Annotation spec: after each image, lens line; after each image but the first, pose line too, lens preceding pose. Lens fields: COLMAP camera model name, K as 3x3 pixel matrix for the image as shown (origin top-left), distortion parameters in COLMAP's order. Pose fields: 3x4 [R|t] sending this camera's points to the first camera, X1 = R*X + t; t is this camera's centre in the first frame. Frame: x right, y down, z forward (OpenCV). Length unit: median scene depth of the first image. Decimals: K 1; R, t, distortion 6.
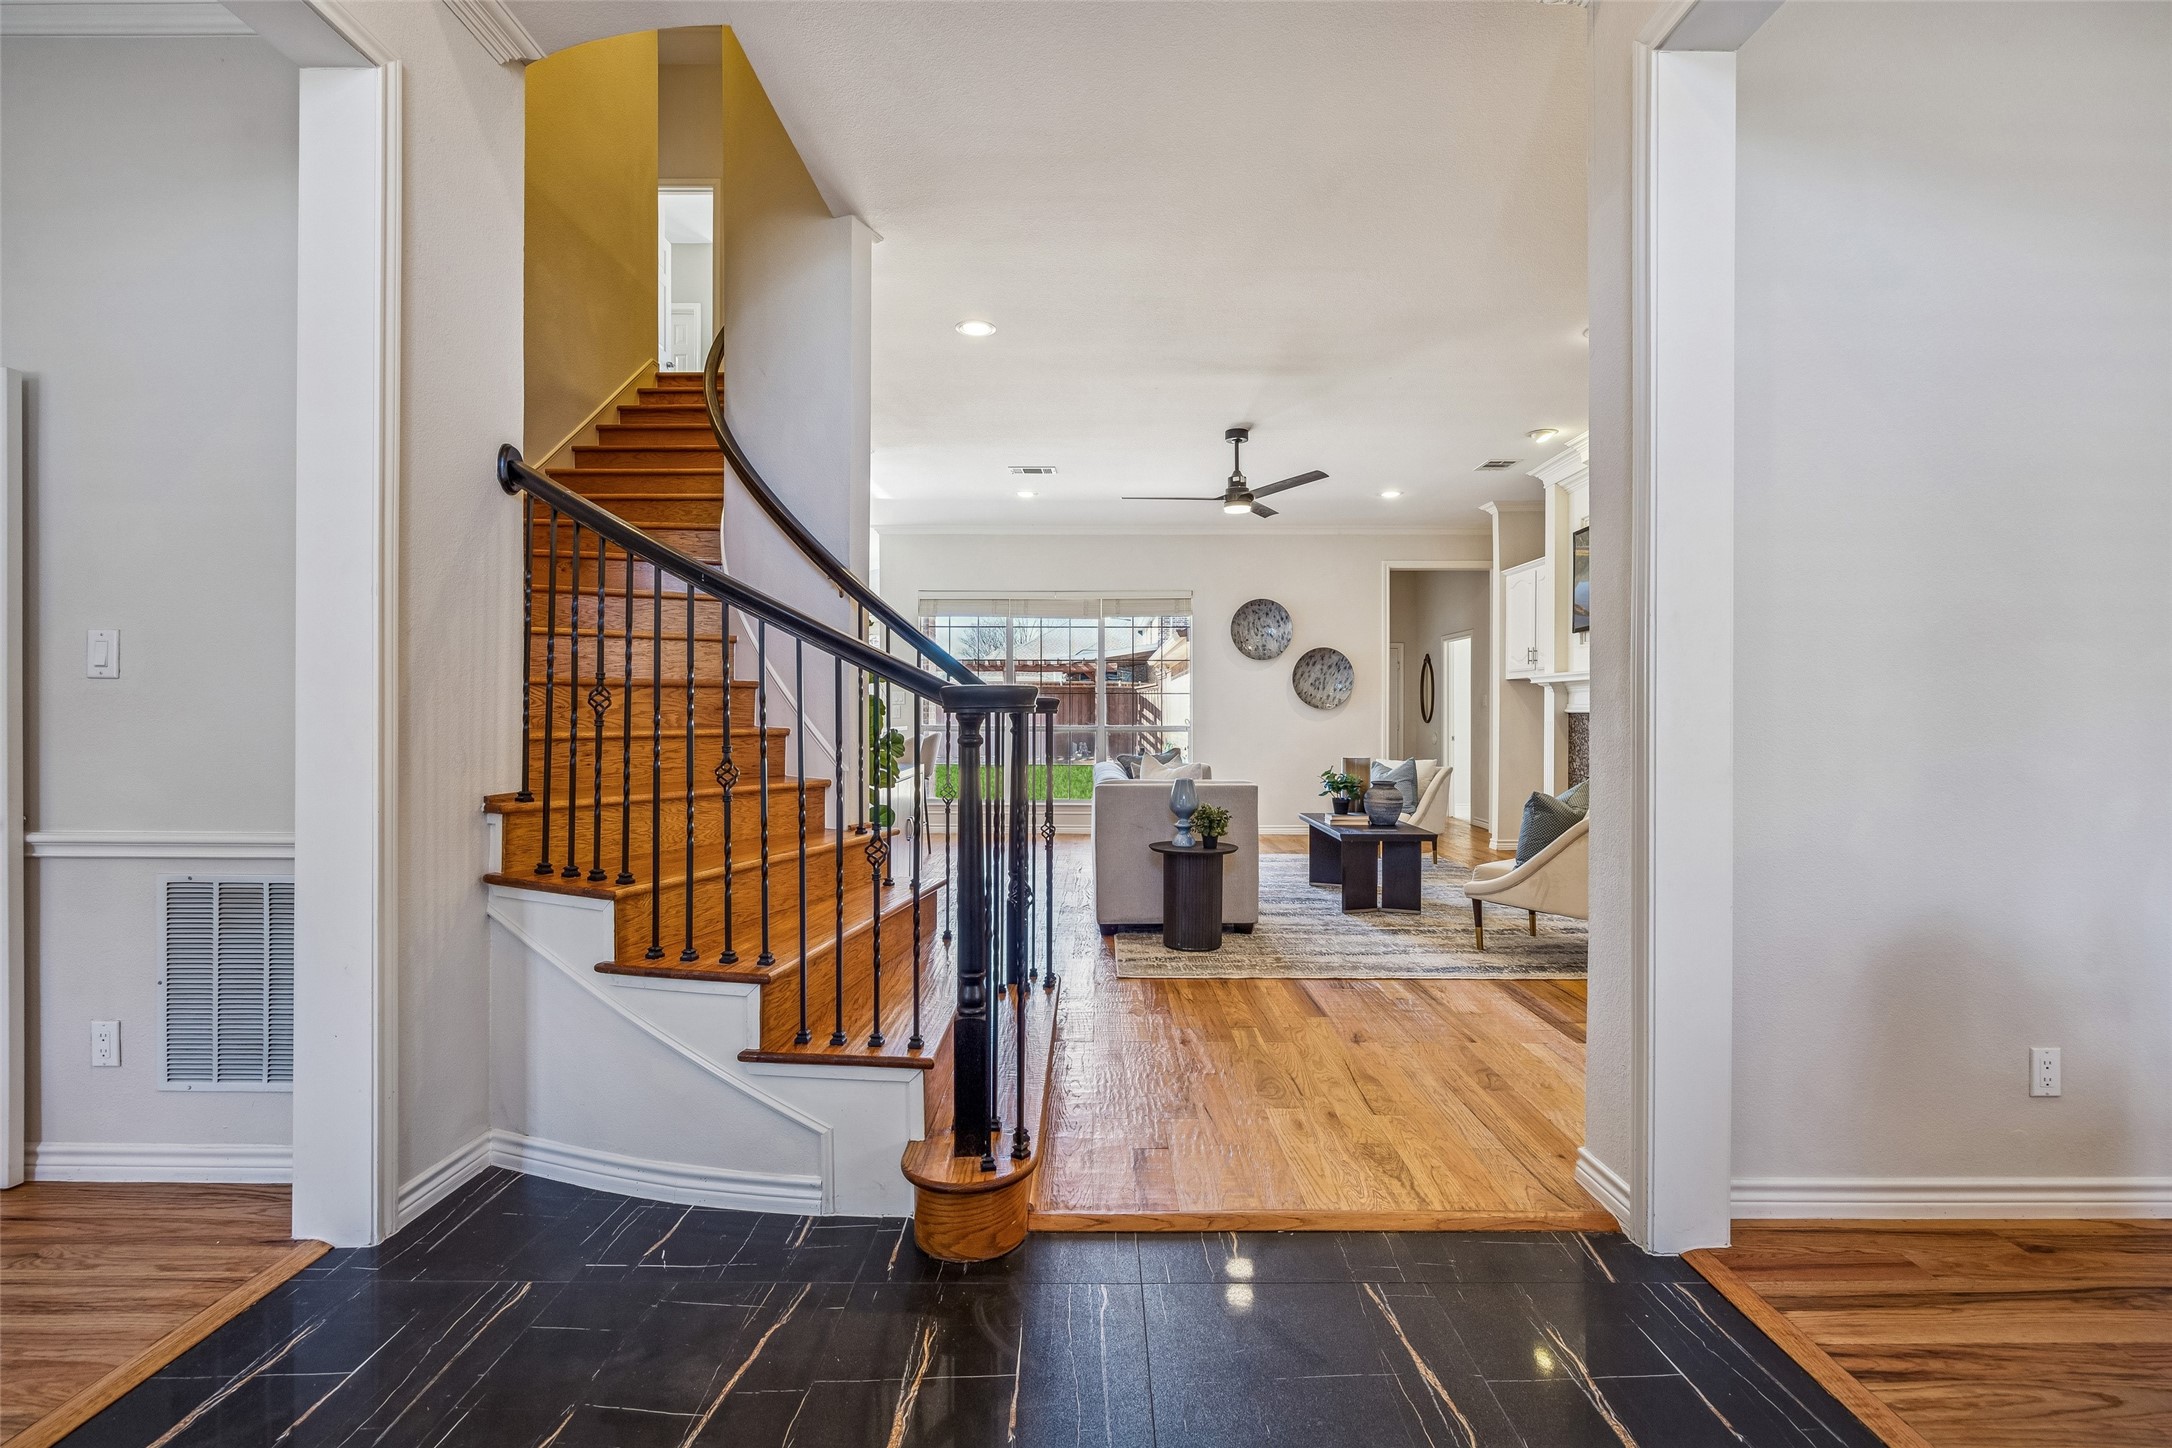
lens RADIAL K [[998.2, 0, 1077.1], [0, 998.2, 722.6], [0, 0, 1]] dist [-0.016484, 0.000588]
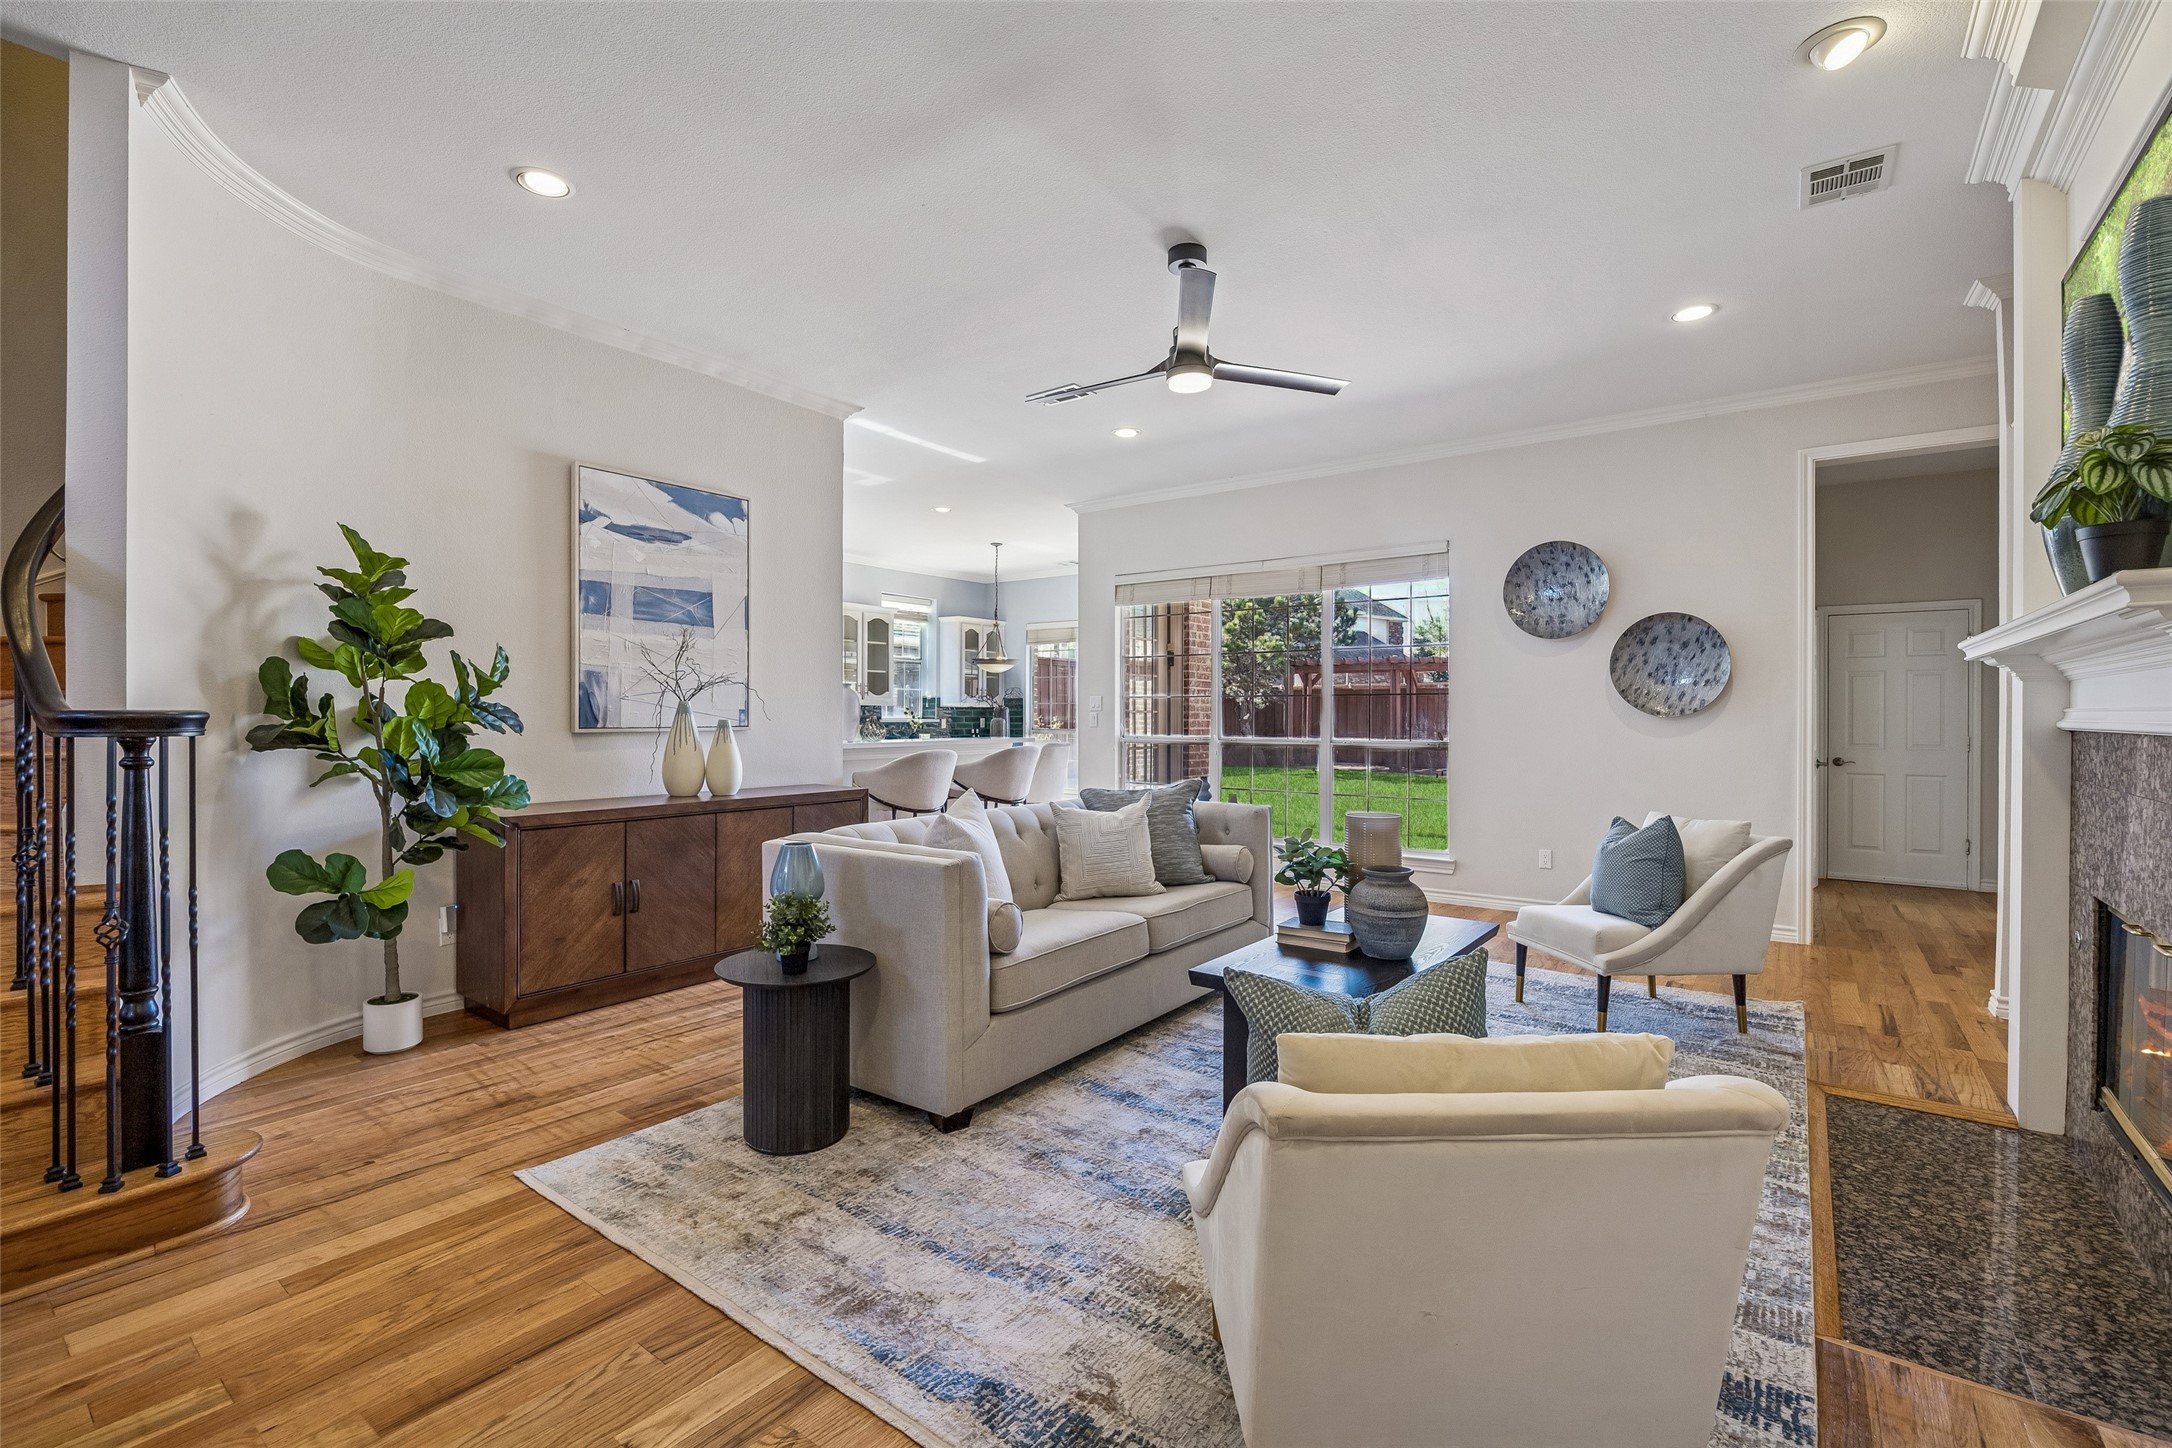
lens RADIAL K [[952.1, 0, 1075.9], [0, 952.1, 714.7], [0, 0, 1]] dist [-0.002158, -0.000381]
pose [[0.807899, 0.004196, -0.589306, 0.295663], [-0.010250, 0.999923, -0.006934, -0.007187], [0.589232, 0.011642, 0.807880, 0.337358]]
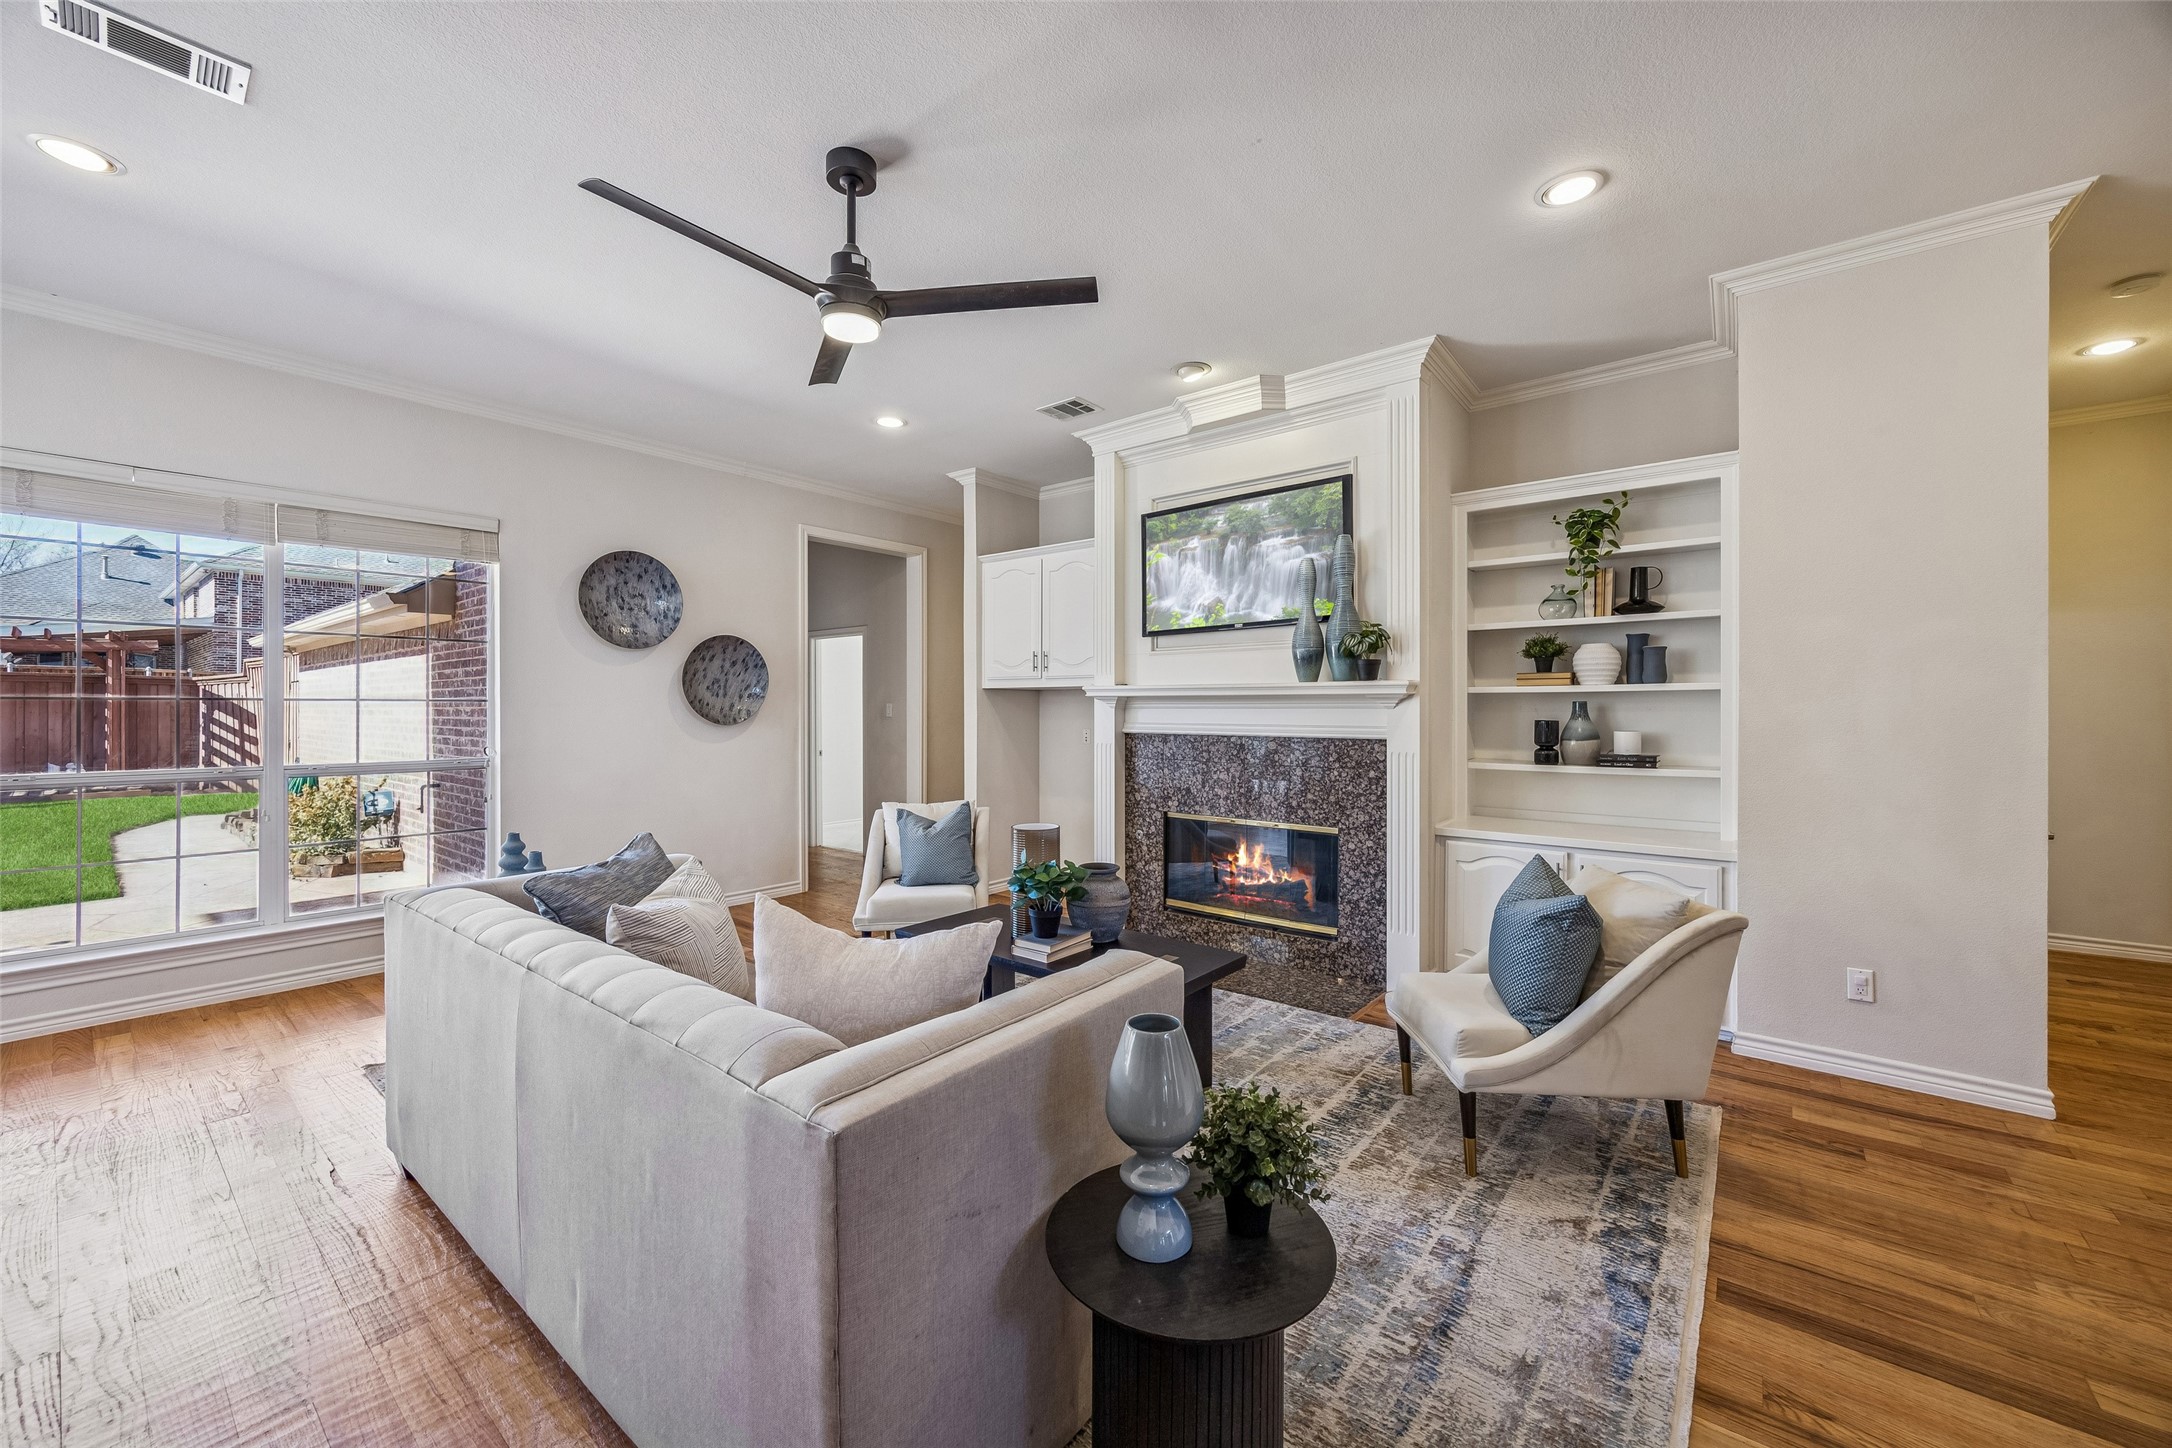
lens RADIAL K [[840.1, 0, 1085.2], [0, 840.1, 714.9], [0, 0, 1]] dist [-0.000164, -0.000297]
pose [[0.620799, -0.002996, 0.783964, -0.054949], [0.005068, 0.999987, -0.000192, -0.018855], [-0.783953, 0.004093, 0.620806, 0.445003]]
